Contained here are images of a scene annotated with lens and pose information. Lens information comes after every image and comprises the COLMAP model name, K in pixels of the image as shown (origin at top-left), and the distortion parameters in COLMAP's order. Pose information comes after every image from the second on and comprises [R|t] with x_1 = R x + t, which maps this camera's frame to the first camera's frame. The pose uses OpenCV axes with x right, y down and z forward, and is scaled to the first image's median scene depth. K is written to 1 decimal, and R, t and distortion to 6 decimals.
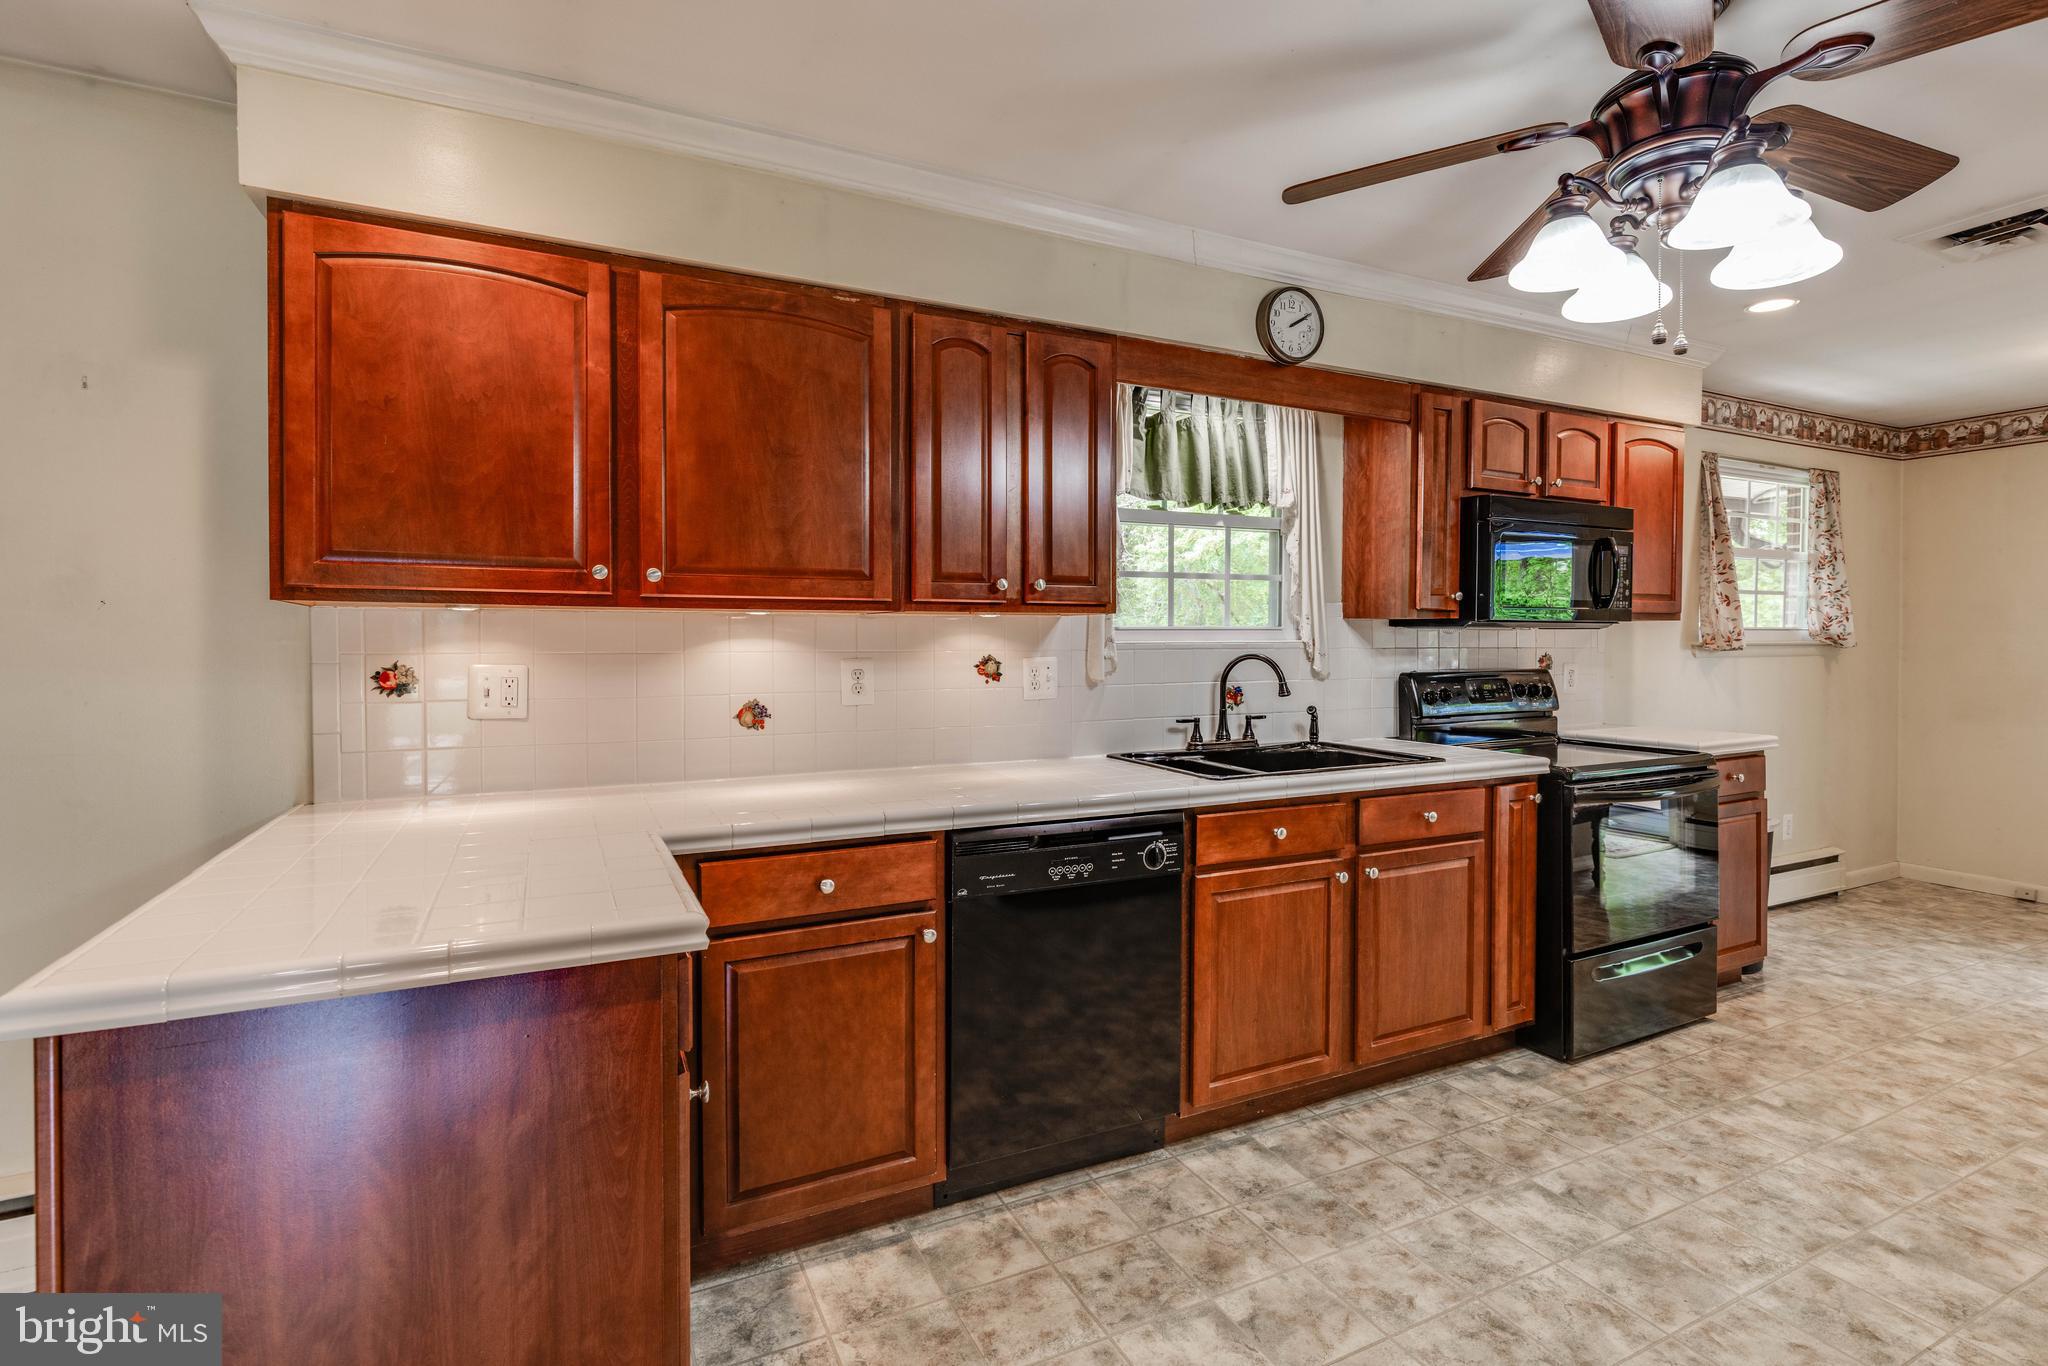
lens RADIAL K [[997.6, 0, 1040.9], [0, 997.6, 664.6], [0, 0, 1]] dist [-0.003882, 0.000734]
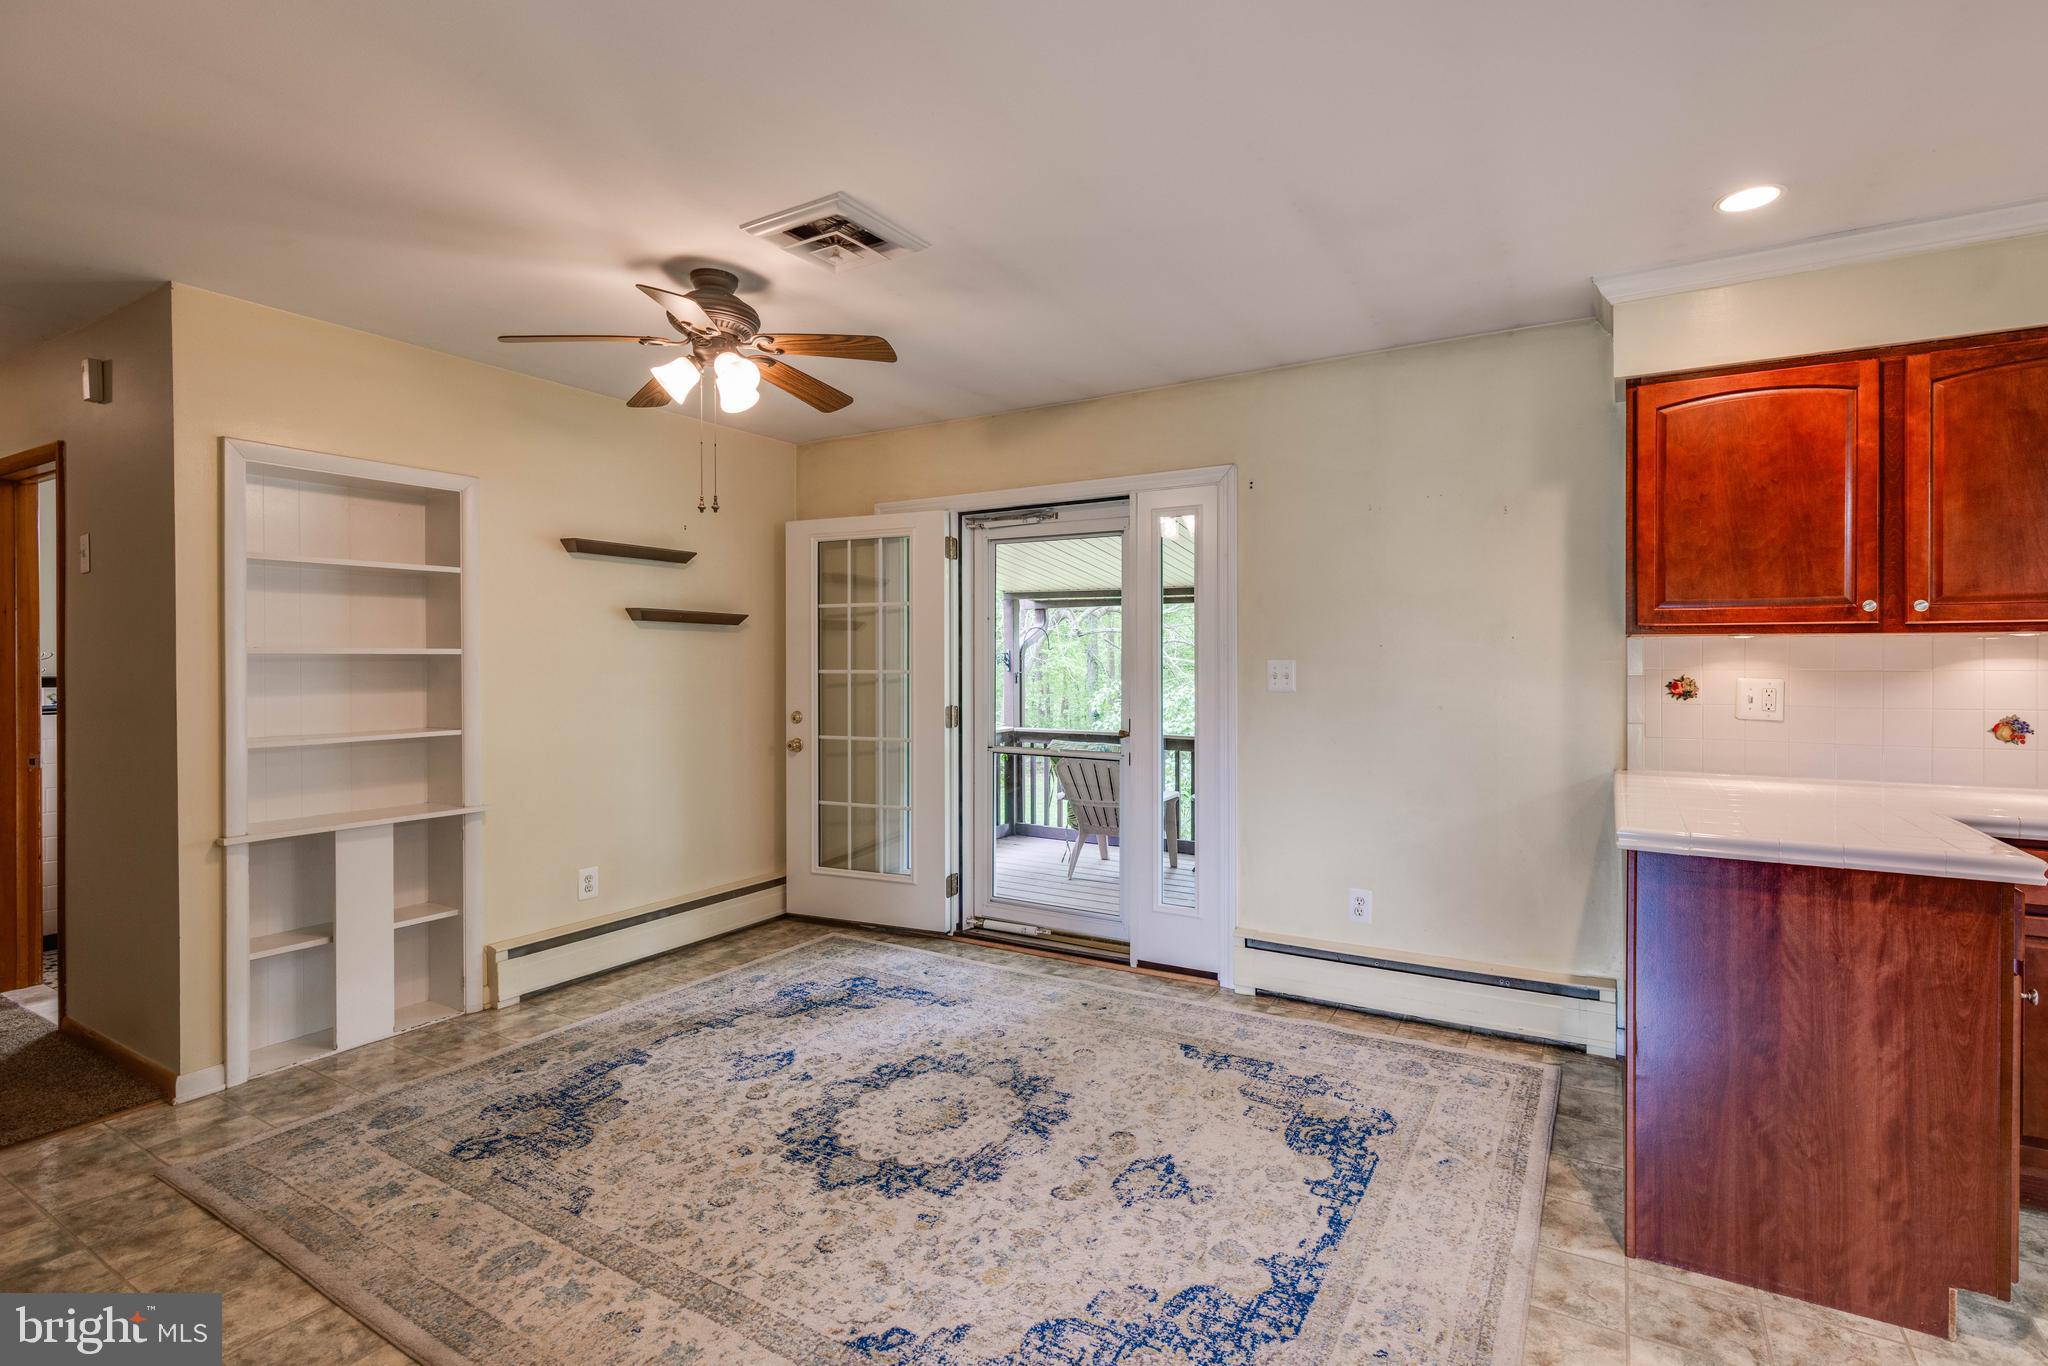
lens RADIAL K [[997.6, 0, 1040.9], [0, 997.6, 664.6], [0, 0, 1]] dist [-0.003882, 0.000734]
pose [[0.557723, 0.002980, -0.830022, 0.017573], [-0.019607, 0.999762, -0.009585, 0.014376], [0.829795, 0.021620, 0.557649, -0.580140]]
